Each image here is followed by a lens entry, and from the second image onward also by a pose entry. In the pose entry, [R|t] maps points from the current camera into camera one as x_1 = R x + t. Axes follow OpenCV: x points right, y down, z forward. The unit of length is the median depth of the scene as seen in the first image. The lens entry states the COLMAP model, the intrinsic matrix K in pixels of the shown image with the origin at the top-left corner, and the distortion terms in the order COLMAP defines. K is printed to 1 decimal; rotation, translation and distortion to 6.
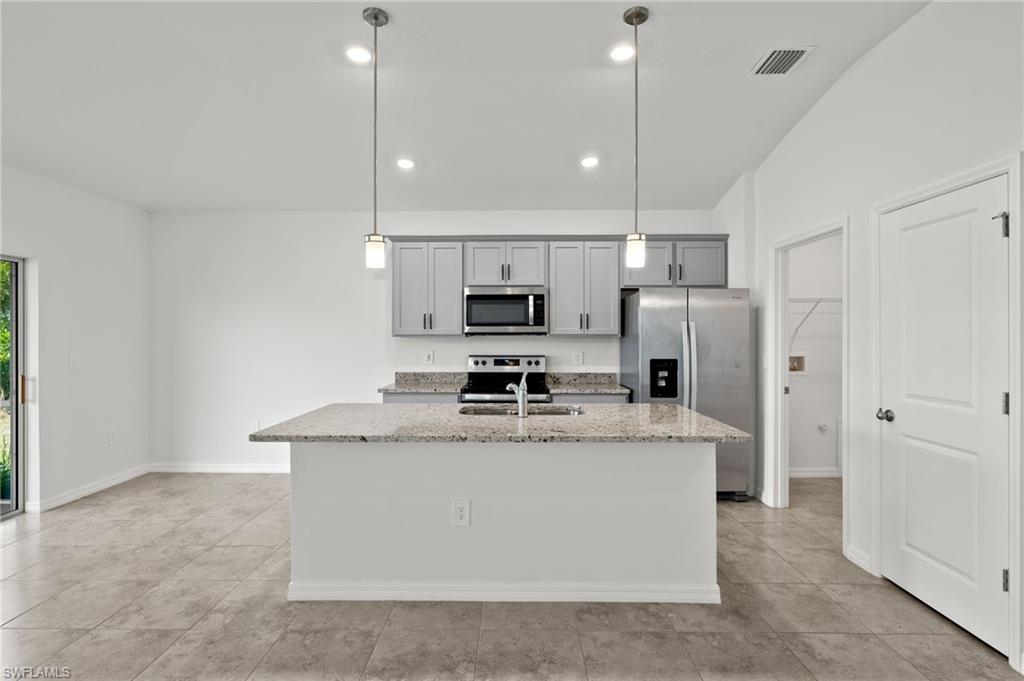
lens RADIAL K [[485.7, 0, 511.7], [0, 485.7, 342.8], [0, 0, 1]] dist [-0.012607, 0.000242]
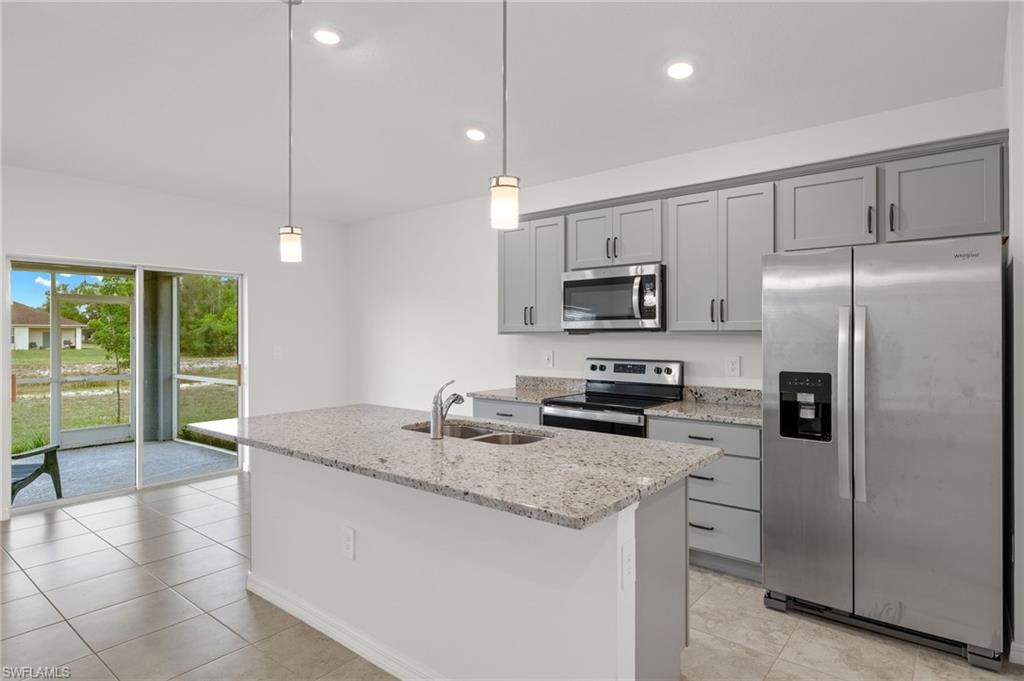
lens RADIAL K [[563.7, 0, 510.8], [0, 563.7, 334.3], [0, 0, 1]] dist [-0.002660, 0.001287]
pose [[0.778859, -0.001373, -0.627198, 0.412304], [-0.005179, 0.999949, -0.008620, -0.003835], [0.627178, 0.009962, 0.778812, 0.225140]]
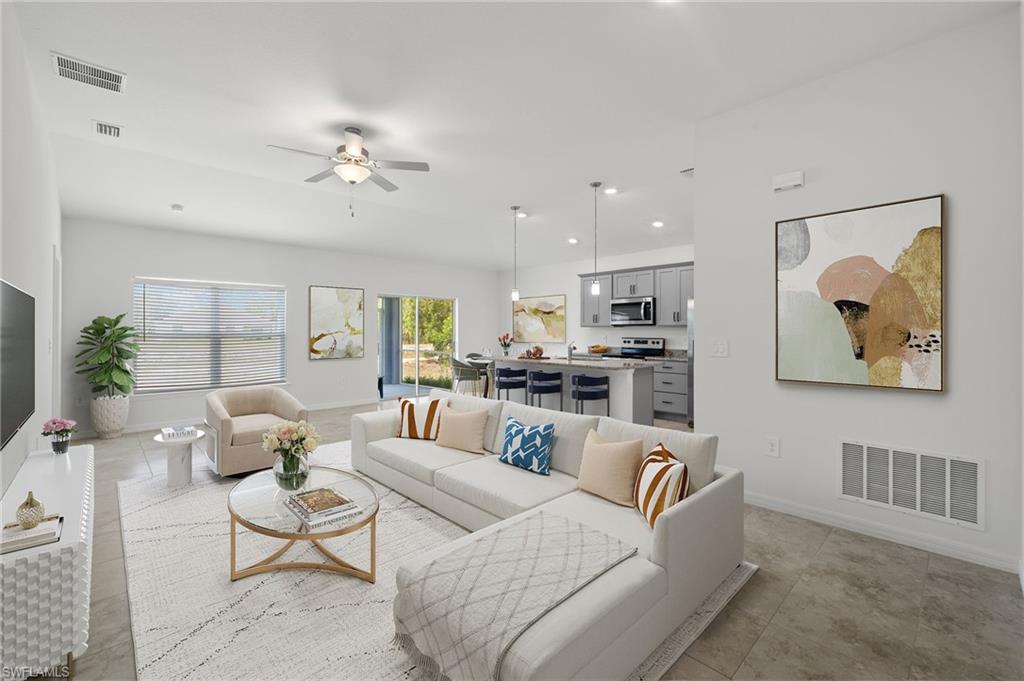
lens RADIAL K [[431.2, 0, 511.0], [0, 431.2, 332.7], [0, 0, 1]] dist [0.003015, 0.000271]
pose [[0.688843, 0.005644, -0.724888, 0.805901], [-0.008141, 0.999967, 0.000049, 0.012187], [0.724864, 0.005867, 0.688867, -0.376123]]
